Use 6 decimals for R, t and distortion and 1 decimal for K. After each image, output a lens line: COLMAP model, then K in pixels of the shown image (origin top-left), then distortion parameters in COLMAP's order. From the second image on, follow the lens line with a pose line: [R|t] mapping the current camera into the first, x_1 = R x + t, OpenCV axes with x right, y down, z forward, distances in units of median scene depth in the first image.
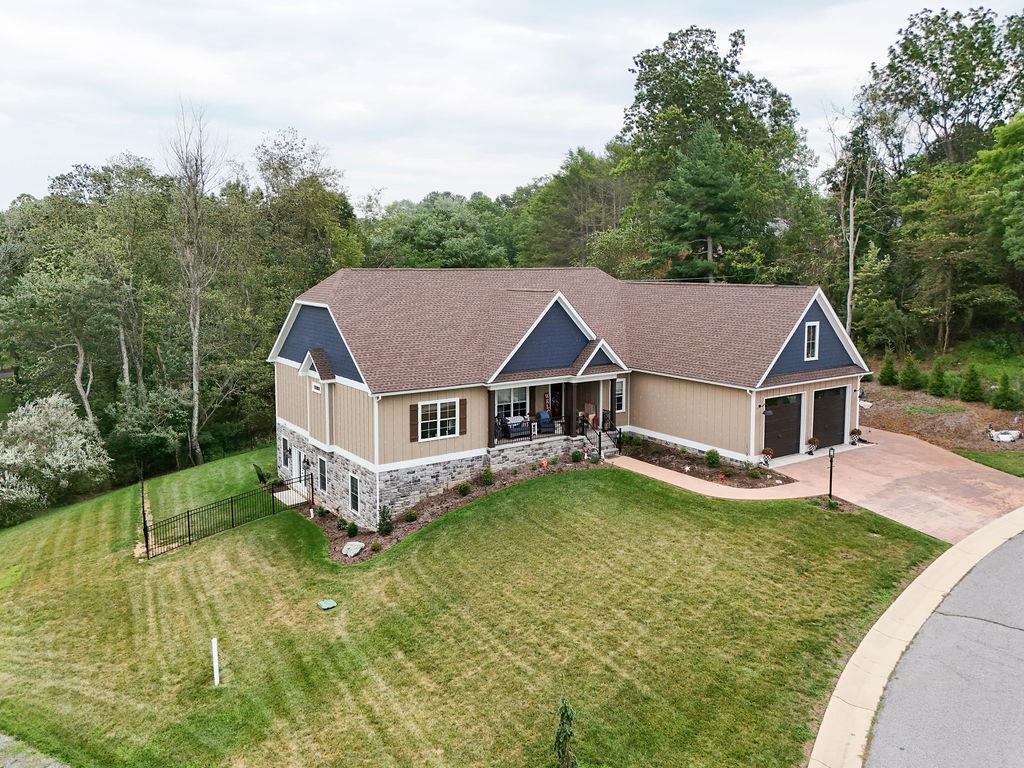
lens RADIAL K [[838.0, 0, 512.0], [0, 838.0, 312.1], [0, 0, 1]] dist [0.030572, -0.001491]
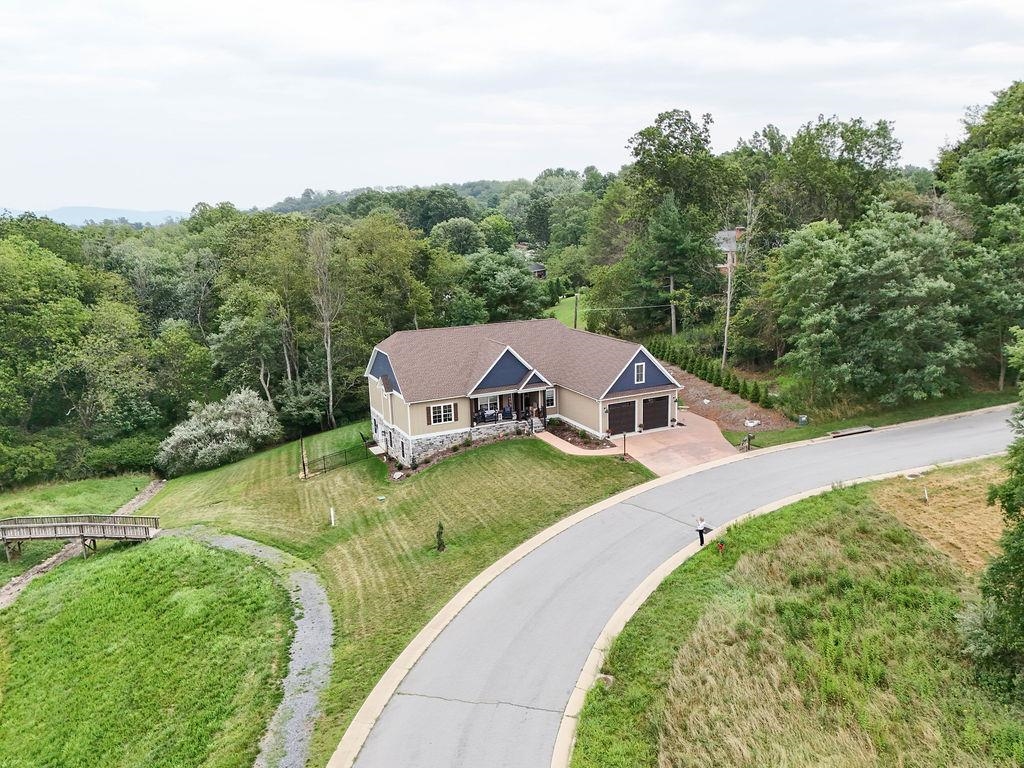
lens RADIAL K [[711.7, 0, 512.0], [0, 711.7, 384.0], [0, 0, 1]] dist [0.064003, -0.000103]
pose [[0.992442, 0.003979, -0.122653, 0.264493], [0.011603, 0.991955, 0.126059, -0.142253], [0.122168, -0.126529, 0.984411, -0.589081]]
